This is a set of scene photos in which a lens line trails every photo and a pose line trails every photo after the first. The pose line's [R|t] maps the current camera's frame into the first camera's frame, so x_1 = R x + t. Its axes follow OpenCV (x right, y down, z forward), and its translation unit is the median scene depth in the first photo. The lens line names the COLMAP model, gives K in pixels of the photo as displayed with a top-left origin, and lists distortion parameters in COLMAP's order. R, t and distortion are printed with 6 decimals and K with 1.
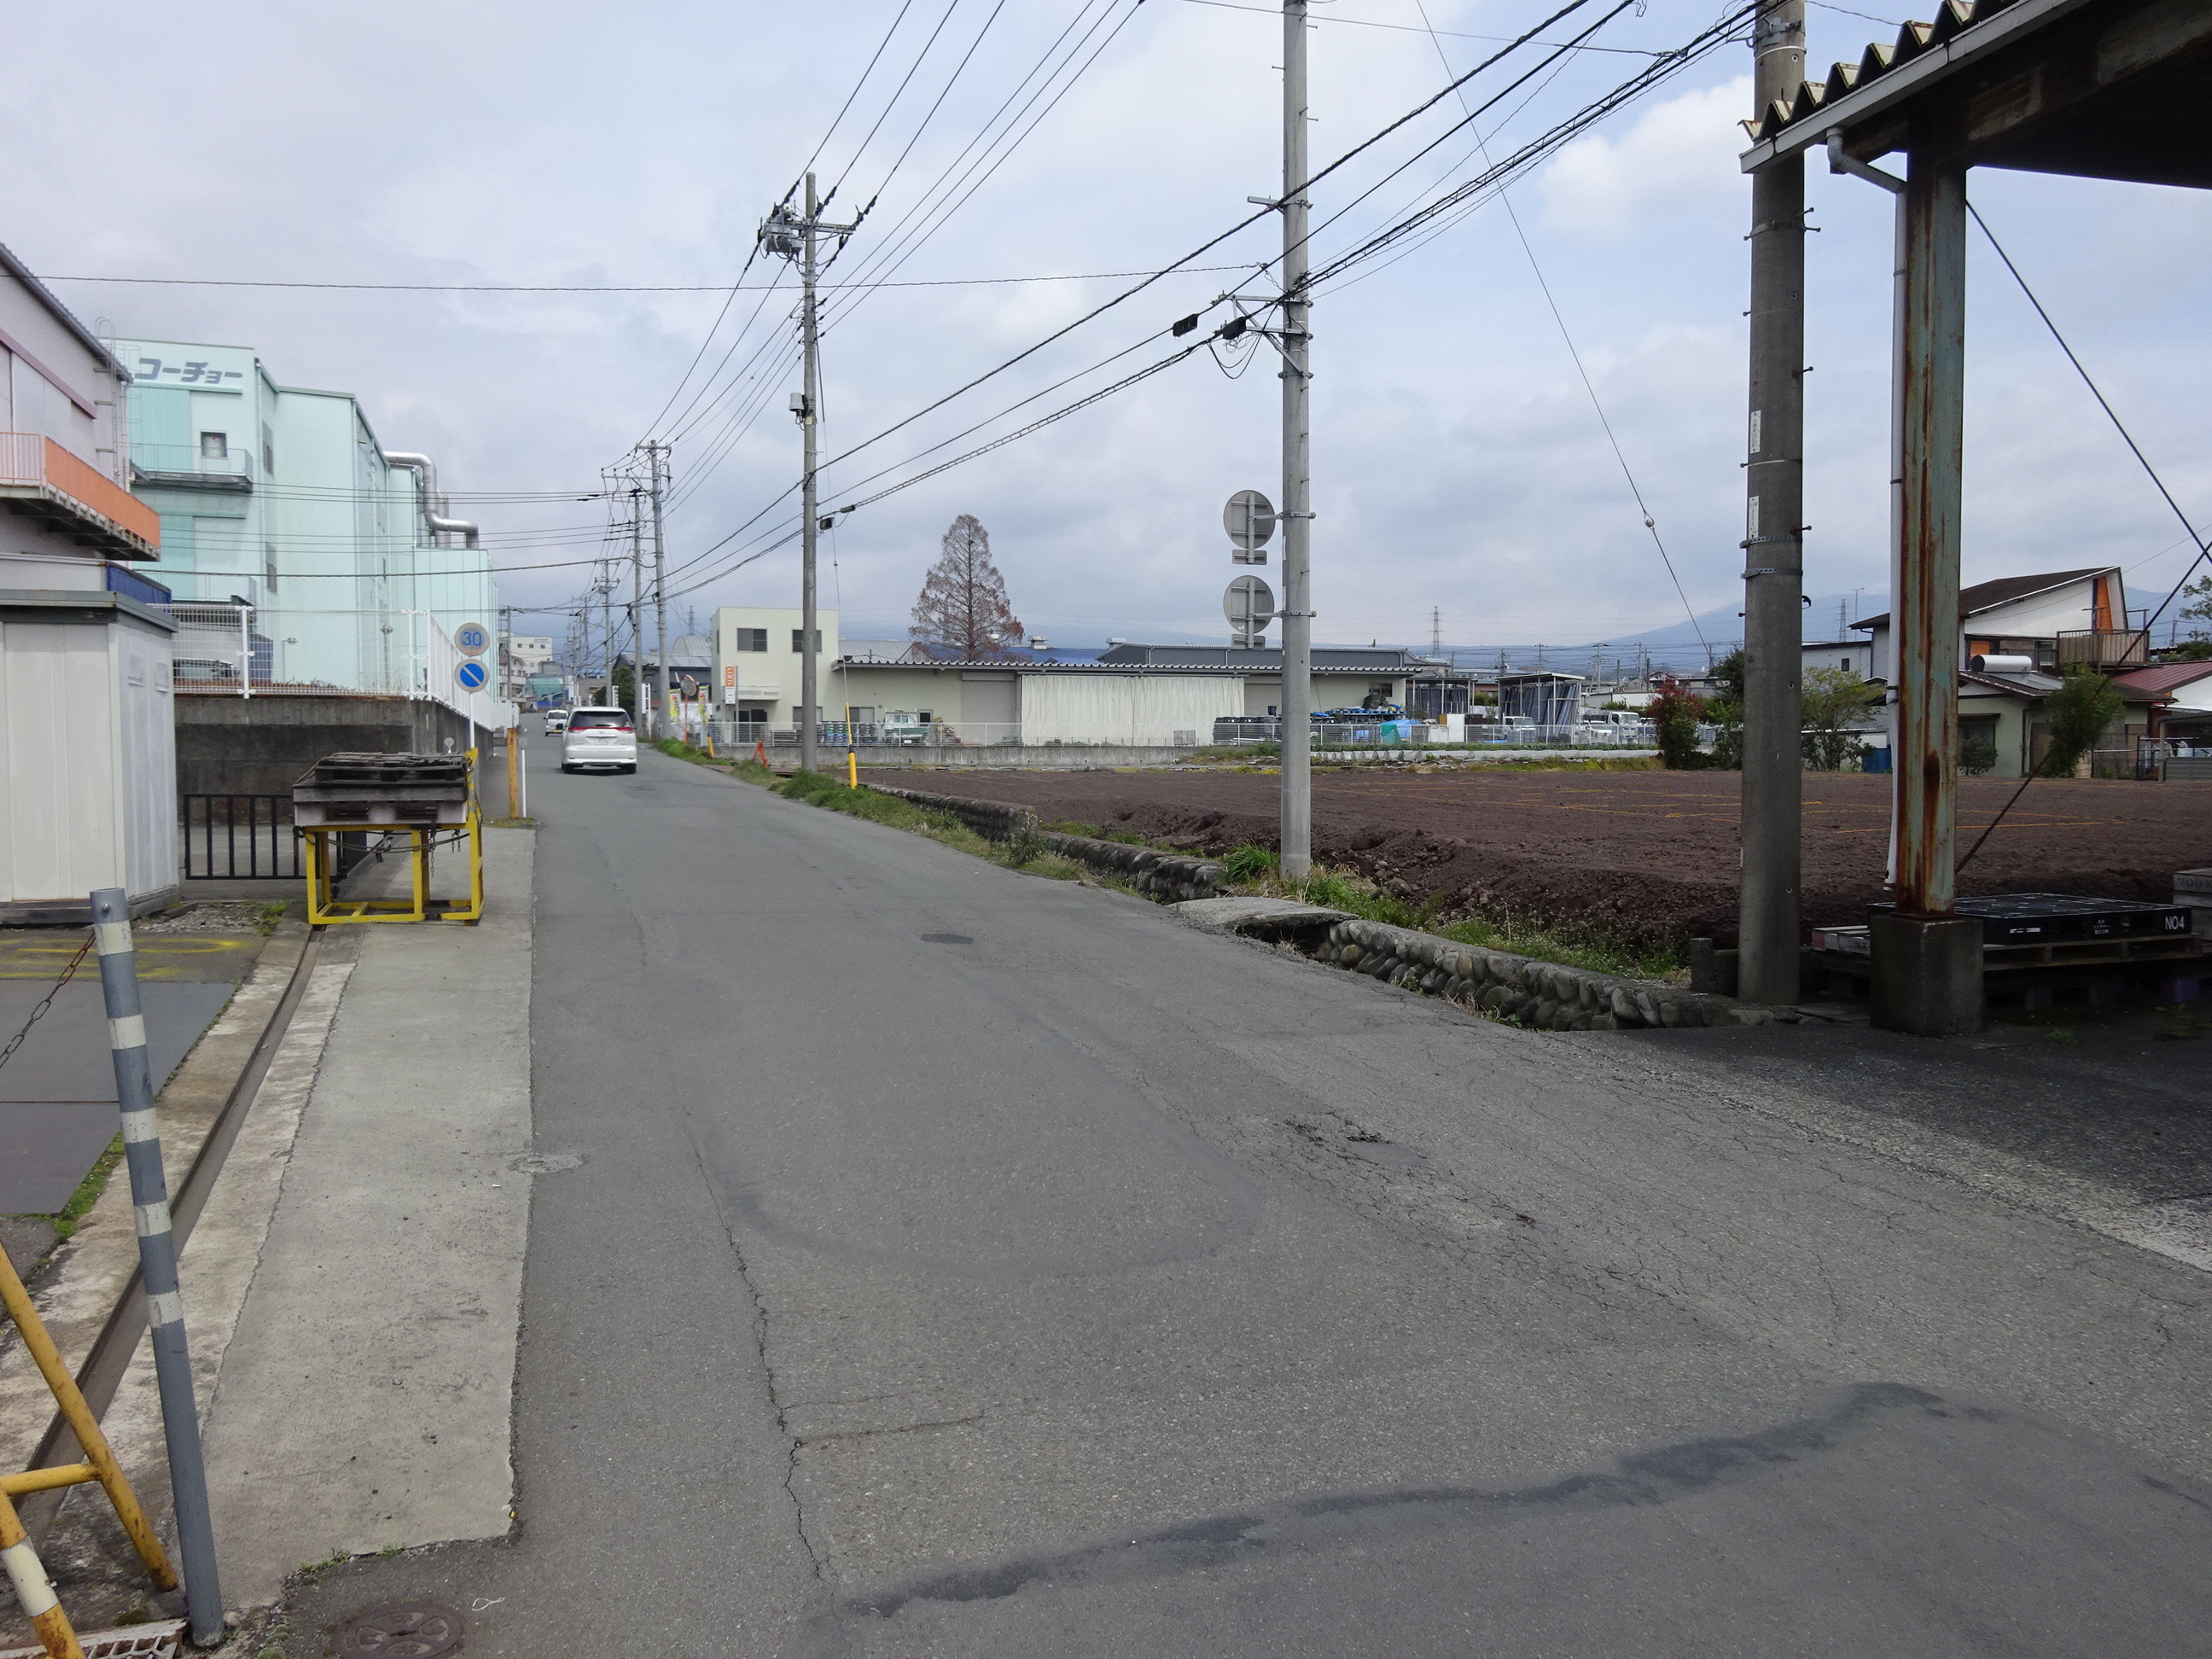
lens RADIAL K [[1643.4, 0, 1106.0], [0, 1643.4, 829.5], [0, 0, 1]] dist [0.012216, -0.002907]
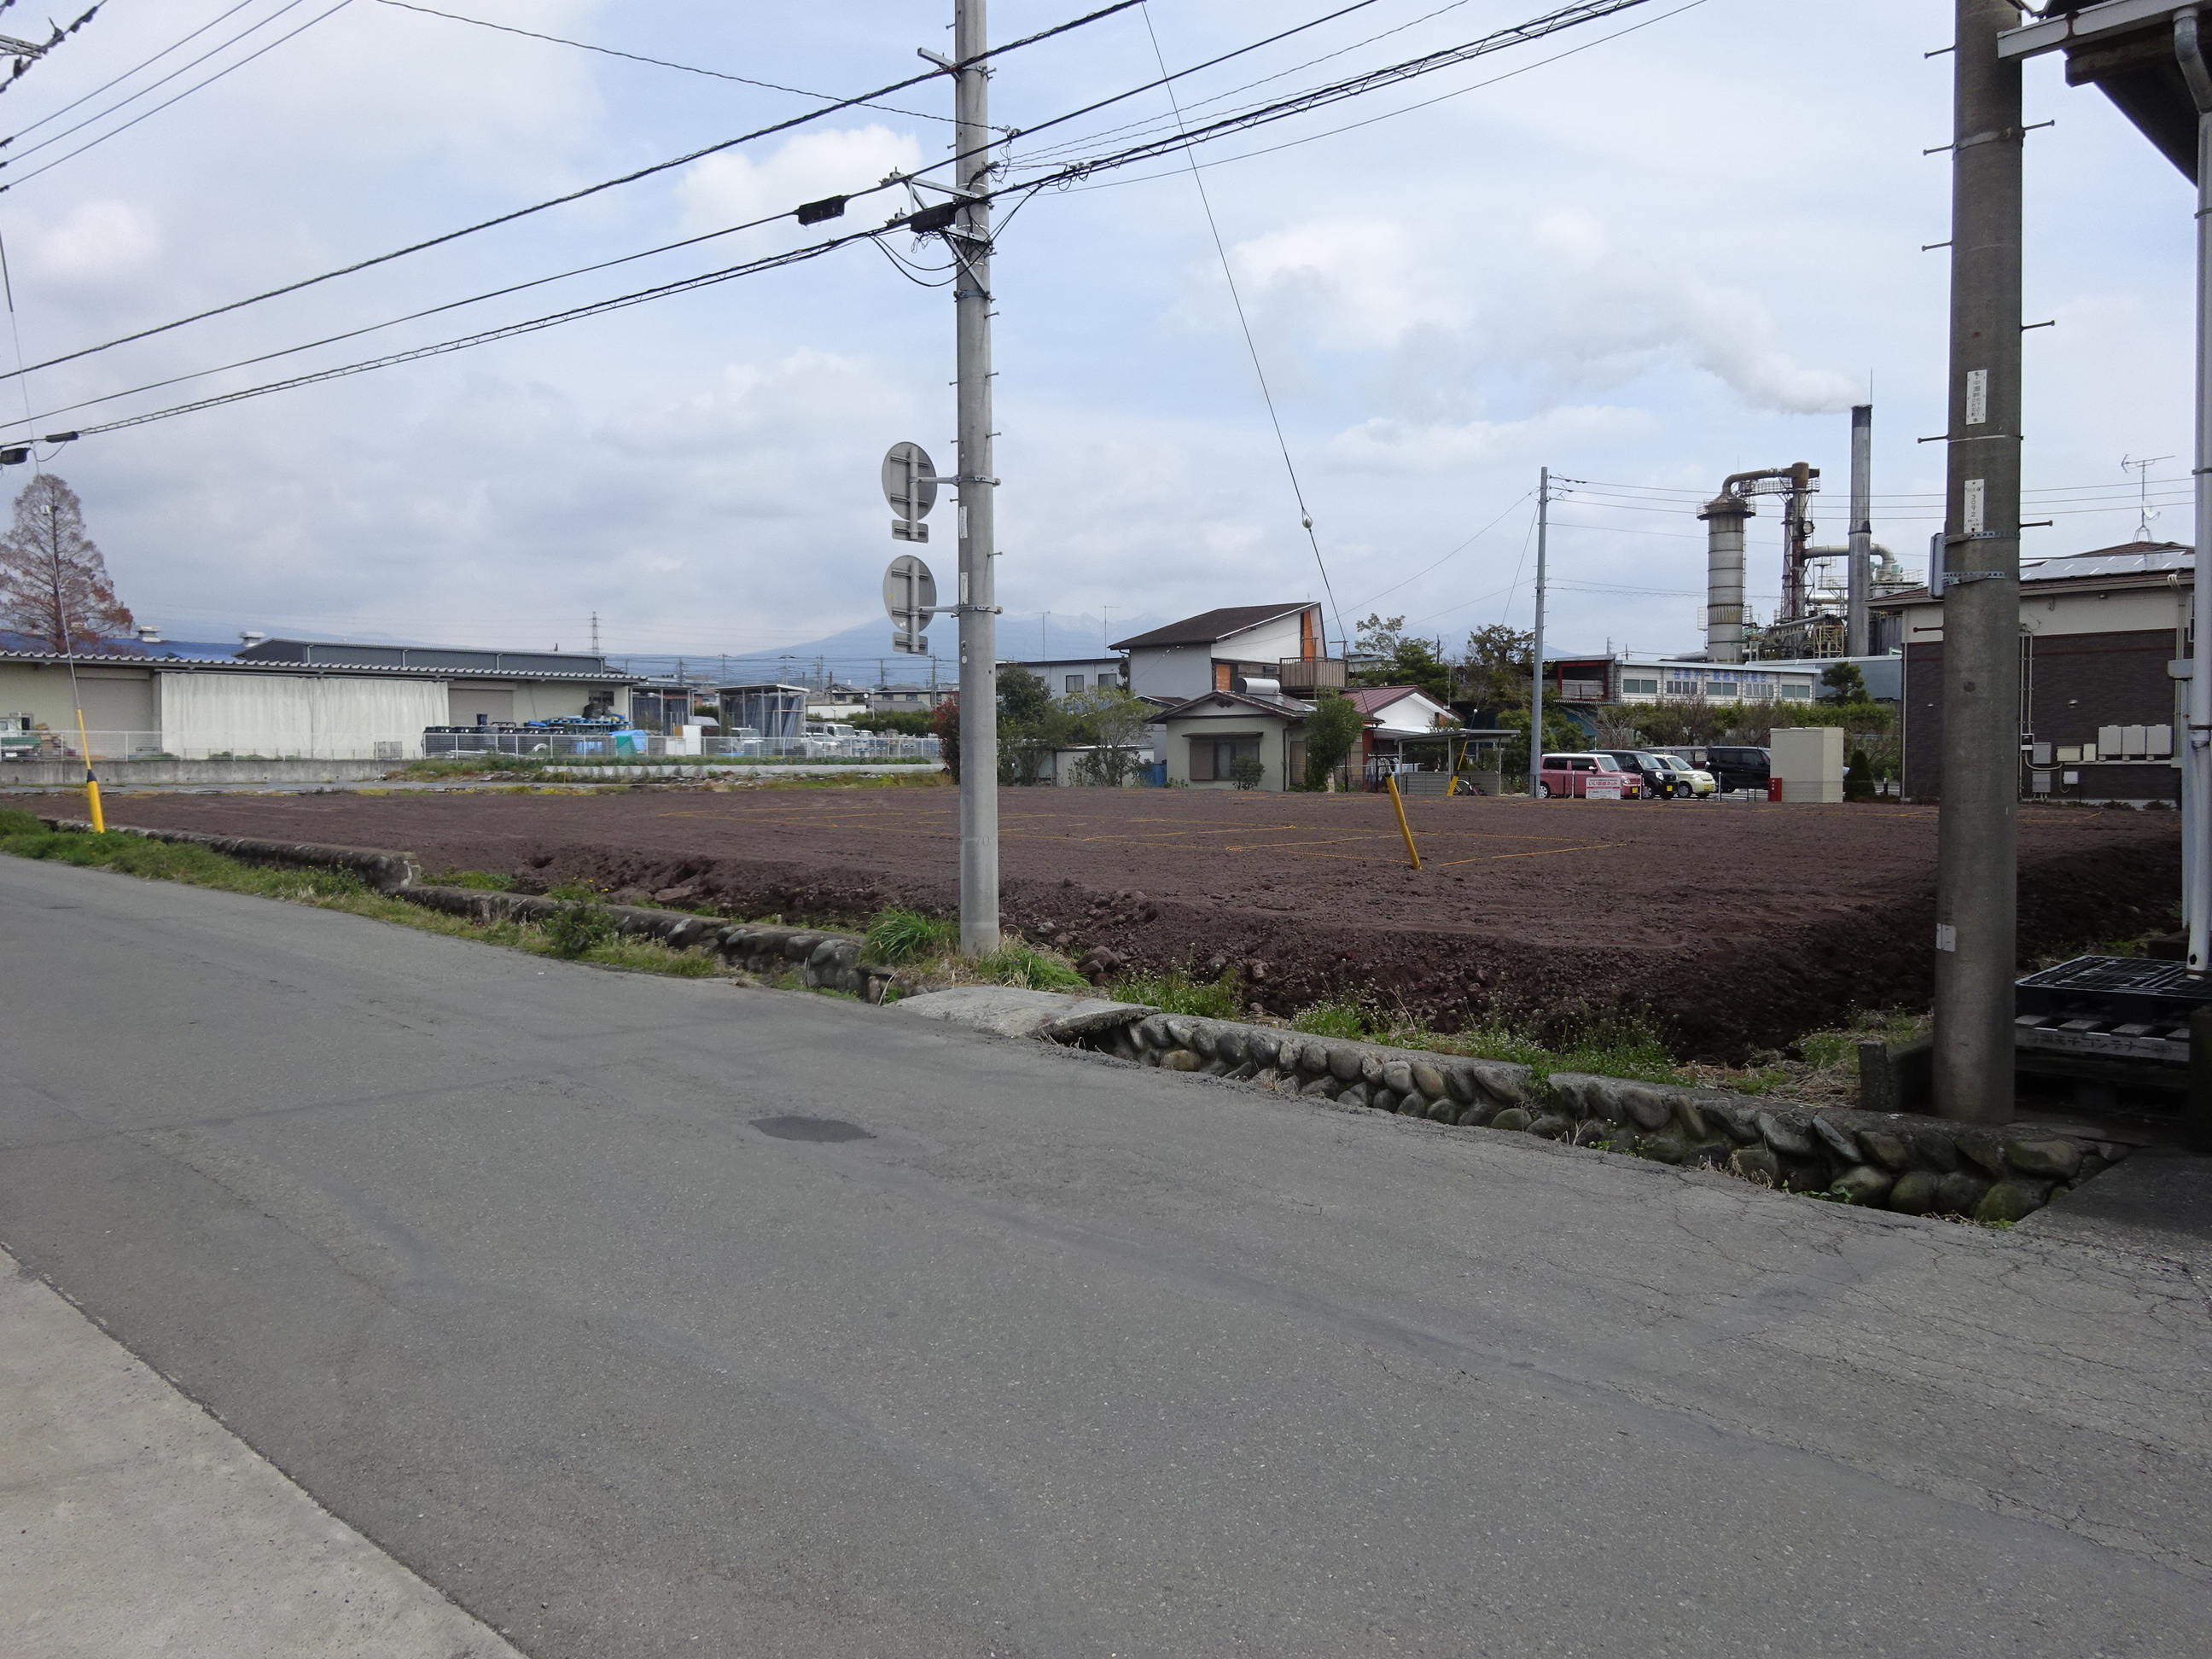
lens RADIAL K [[1643.7, 0, 1106.0], [0, 1643.7, 829.5], [0, 0, 1]] dist [0.005313, -0.005774]
pose [[0.875629, -0.021631, 0.482500, -0.059481], [0.024359, 0.999703, 0.000612, -0.007937], [-0.482370, 0.011218, 0.875896, 0.087767]]
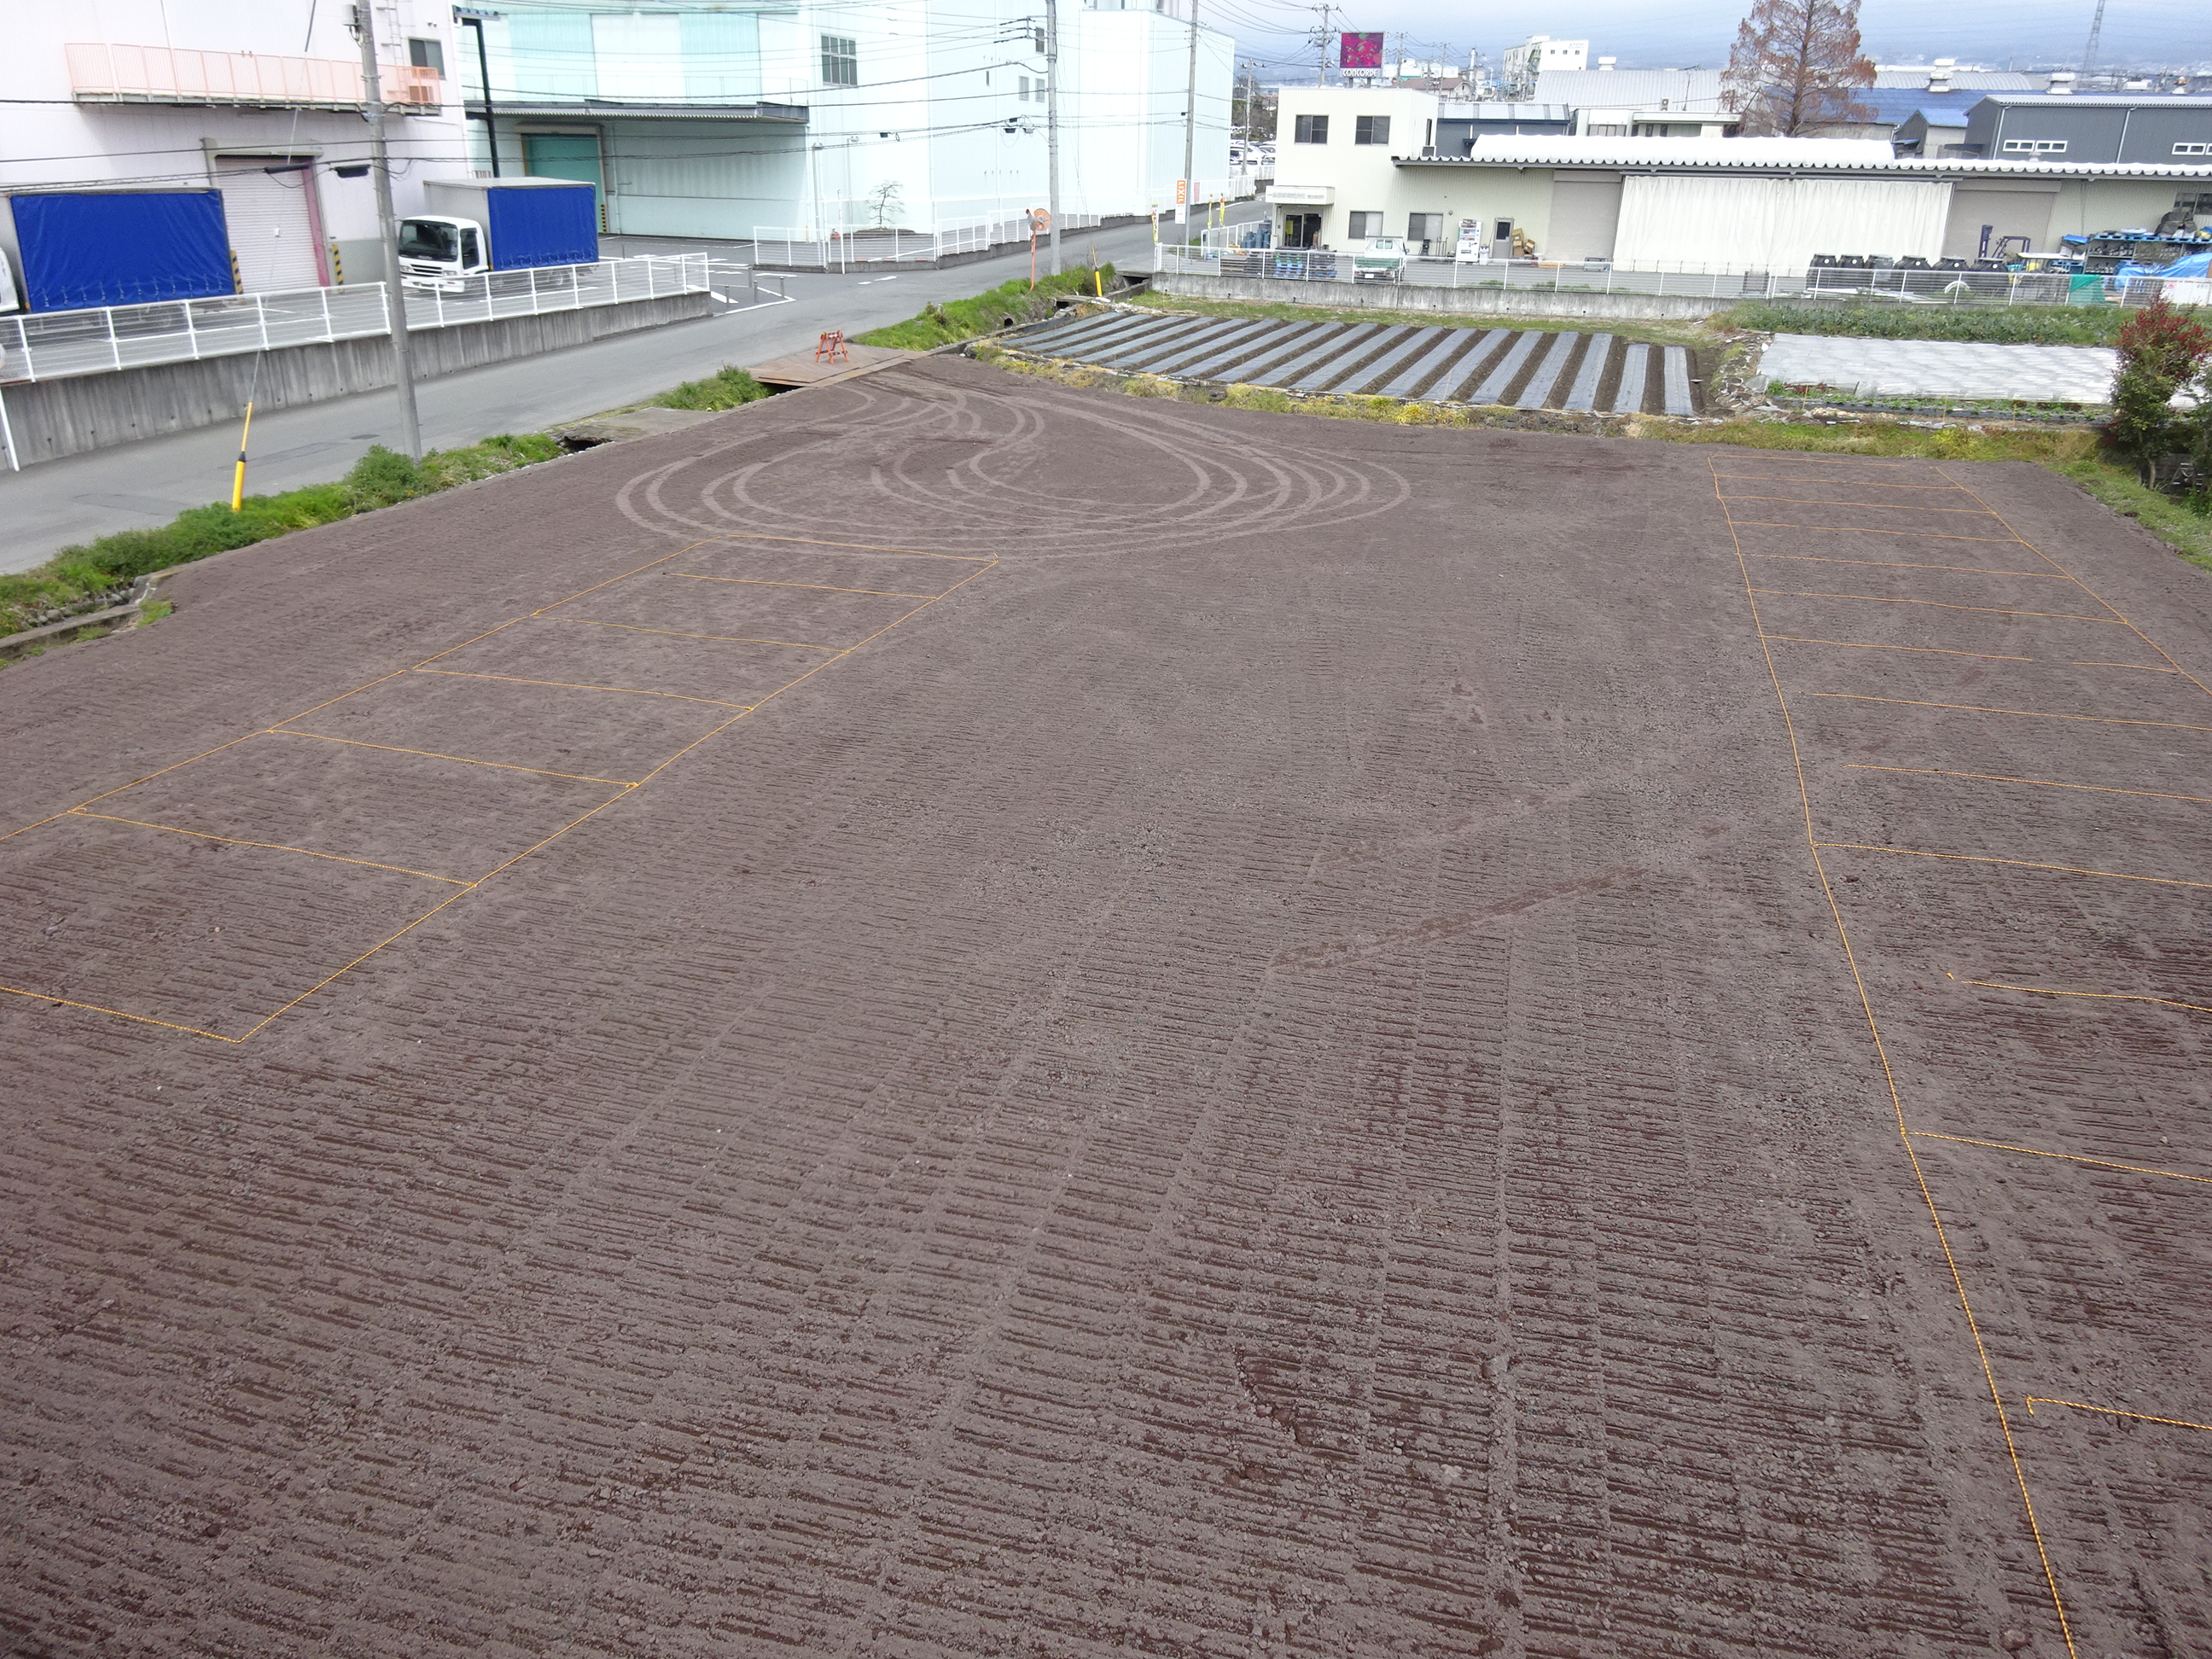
lens RADIAL K [[1643.4, 0, 1106.0], [0, 1643.4, 829.5], [0, 0, 1]] dist [0.012216, -0.002907]
pose [[0.805352, 0.239479, -0.542271, 0.417710], [-0.046066, 0.937283, 0.345511, -0.101695], [0.591004, -0.253278, 0.765875, 0.268073]]
